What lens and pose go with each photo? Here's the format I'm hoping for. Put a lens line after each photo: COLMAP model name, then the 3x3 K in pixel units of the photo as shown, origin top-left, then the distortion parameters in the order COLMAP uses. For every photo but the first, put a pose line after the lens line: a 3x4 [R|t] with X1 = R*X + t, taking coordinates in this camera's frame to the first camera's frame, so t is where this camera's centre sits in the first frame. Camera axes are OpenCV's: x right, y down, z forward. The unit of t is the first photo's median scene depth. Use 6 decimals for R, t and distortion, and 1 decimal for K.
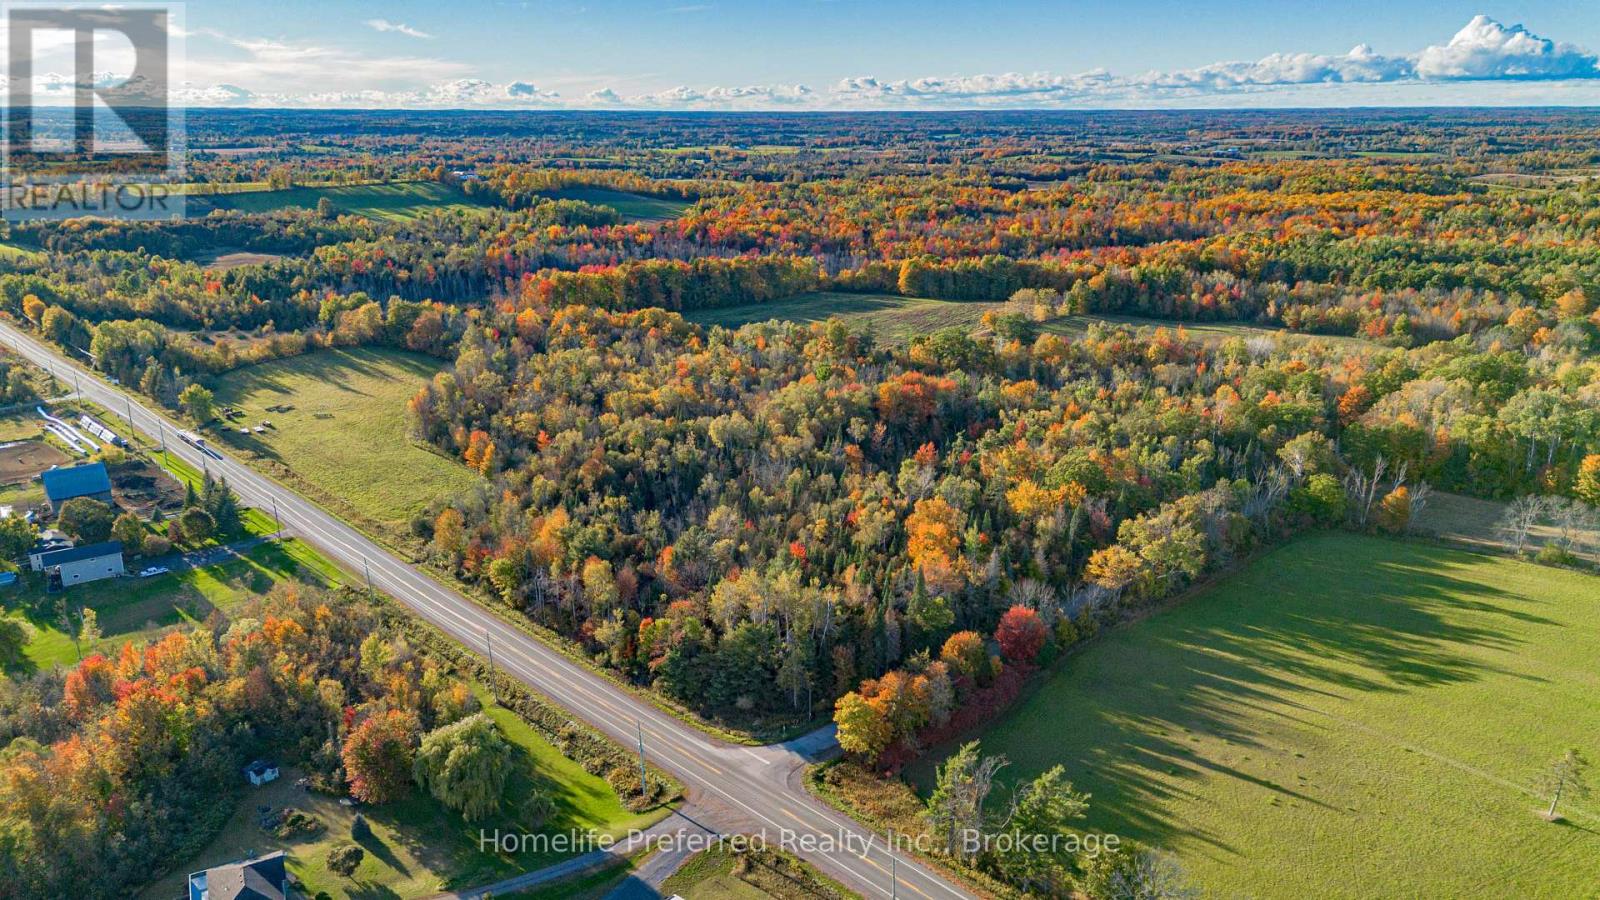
lens RADIAL K [[1249.0, 0, 800.0], [0, 1249.0, 450.0], [0, 0, 1]] dist [0.009155, -0.000313]
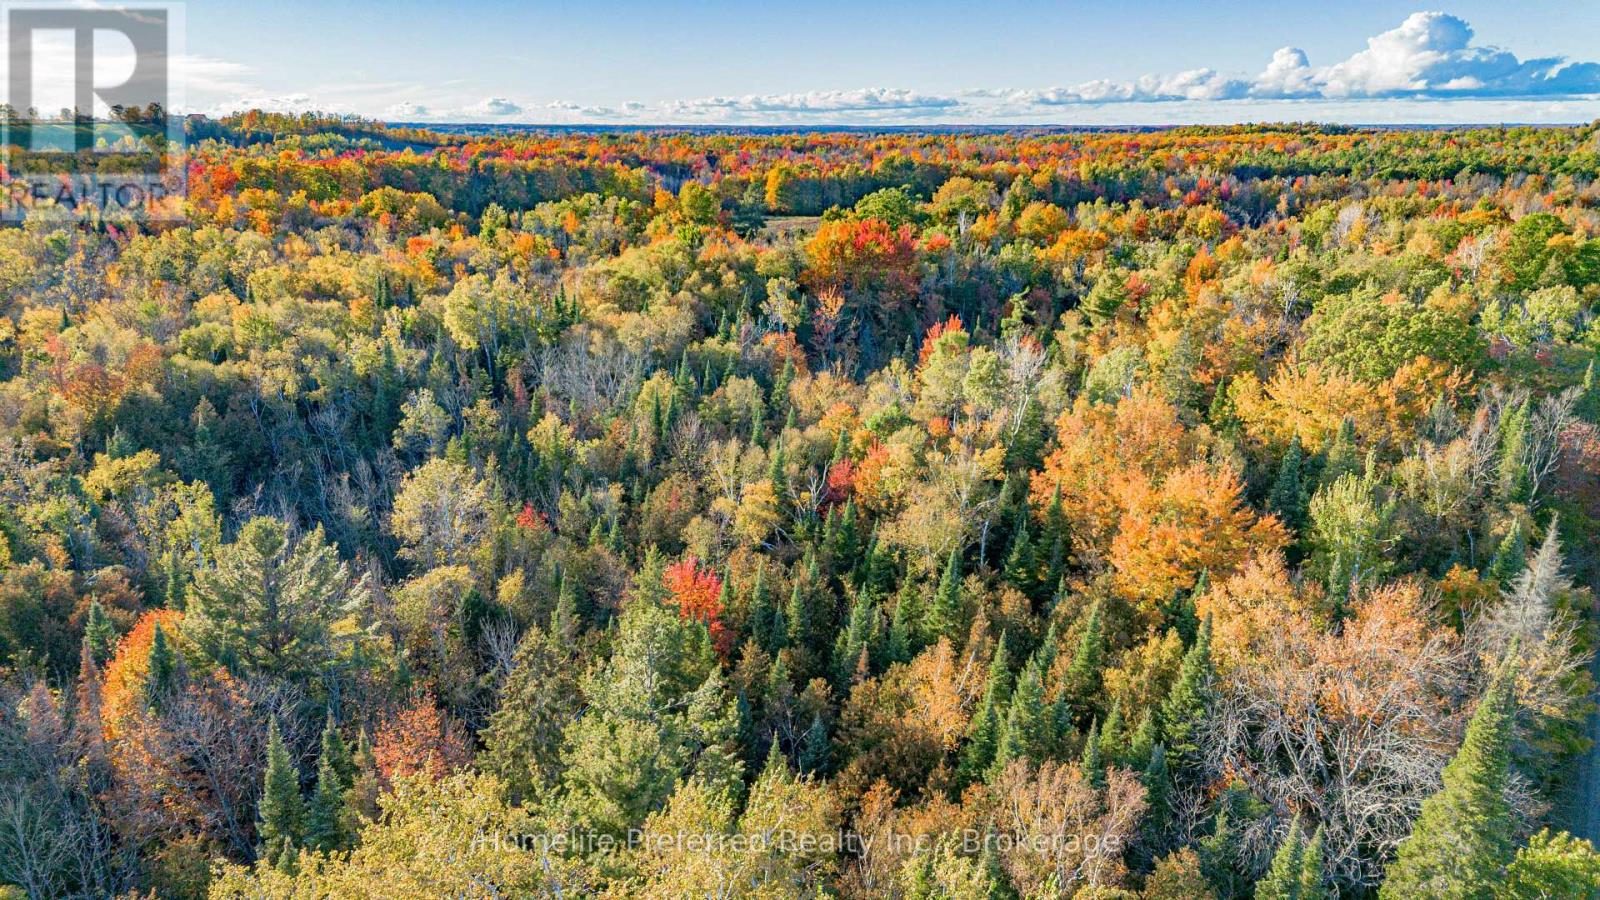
lens RADIAL K [[1249.0, 0, 800.0], [0, 1249.0, 450.0], [0, 0, 1]] dist [0.009155, -0.000313]
pose [[0.990007, -0.043828, 0.134032, -0.011616], [0.045360, 0.998935, -0.008396, 0.043645], [-0.133521, 0.014392, 0.990941, 0.600551]]
